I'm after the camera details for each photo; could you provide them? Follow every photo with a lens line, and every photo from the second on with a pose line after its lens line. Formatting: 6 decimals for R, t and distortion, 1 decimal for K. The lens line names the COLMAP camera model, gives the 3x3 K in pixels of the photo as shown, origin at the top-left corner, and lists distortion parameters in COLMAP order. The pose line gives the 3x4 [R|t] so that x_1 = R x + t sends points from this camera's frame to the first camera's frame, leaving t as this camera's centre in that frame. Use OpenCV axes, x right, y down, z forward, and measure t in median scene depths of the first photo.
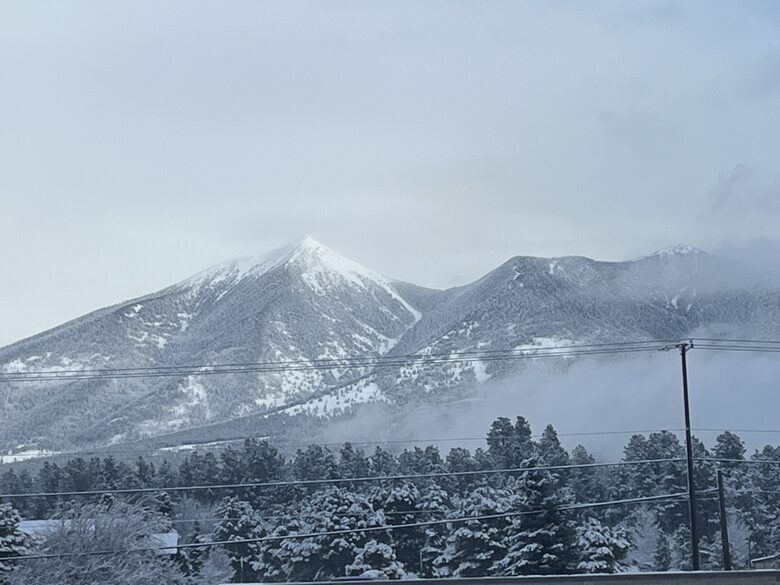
lens RADIAL K [[594.3, 0, 388.7], [0, 594.3, 296.2], [0, 0, 1]] dist [0.004203, 0.004977]
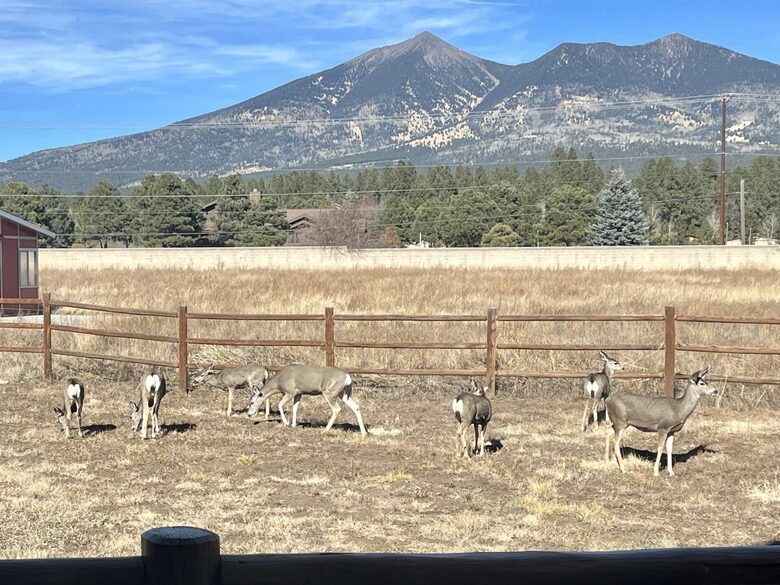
lens RADIAL K [[594.3, 0, 391.5], [0, 594.3, 297.0], [0, 0, 1]] dist [0.004203, 0.004977]
pose [[0.992030, 0.033826, -0.121374, -0.016417], [0.023117, 0.898075, 0.439234, -0.142636], [0.123861, -0.438540, 0.890136, -0.621408]]
